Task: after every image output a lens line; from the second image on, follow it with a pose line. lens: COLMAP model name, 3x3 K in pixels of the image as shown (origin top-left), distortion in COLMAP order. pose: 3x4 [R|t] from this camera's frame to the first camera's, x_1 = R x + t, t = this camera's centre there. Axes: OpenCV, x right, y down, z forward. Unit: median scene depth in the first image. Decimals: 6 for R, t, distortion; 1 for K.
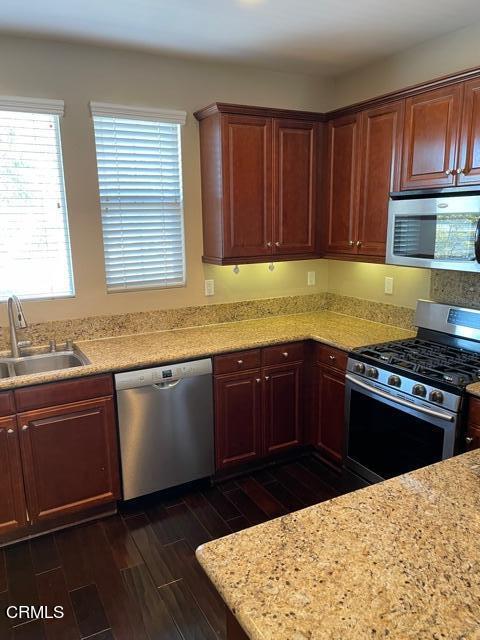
lens RADIAL K [[486.1, 0, 243.1], [0, 486.1, 322.2], [0, 0, 1]] dist [0.013509, 0.001453]
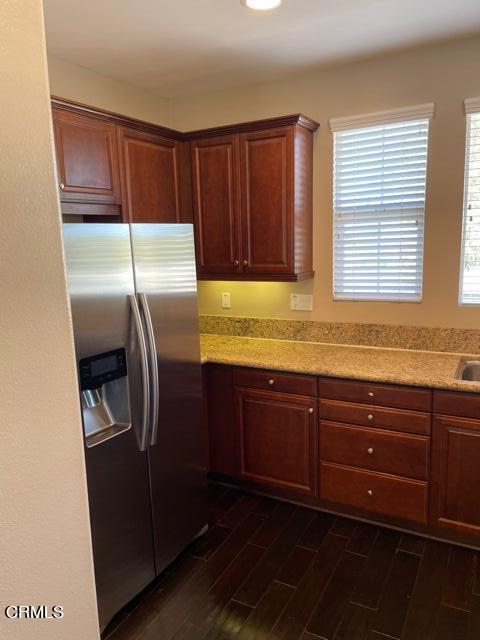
lens RADIAL K [[486.1, 0, 241.2], [0, 486.1, 318.9], [0, 0, 1]] dist [0.013509, 0.001453]
pose [[0.513513, 0.138684, -0.846801, 0.468339], [-0.148346, 0.986342, 0.071578, -0.062022], [0.845162, 0.088863, 0.527072, 0.273676]]
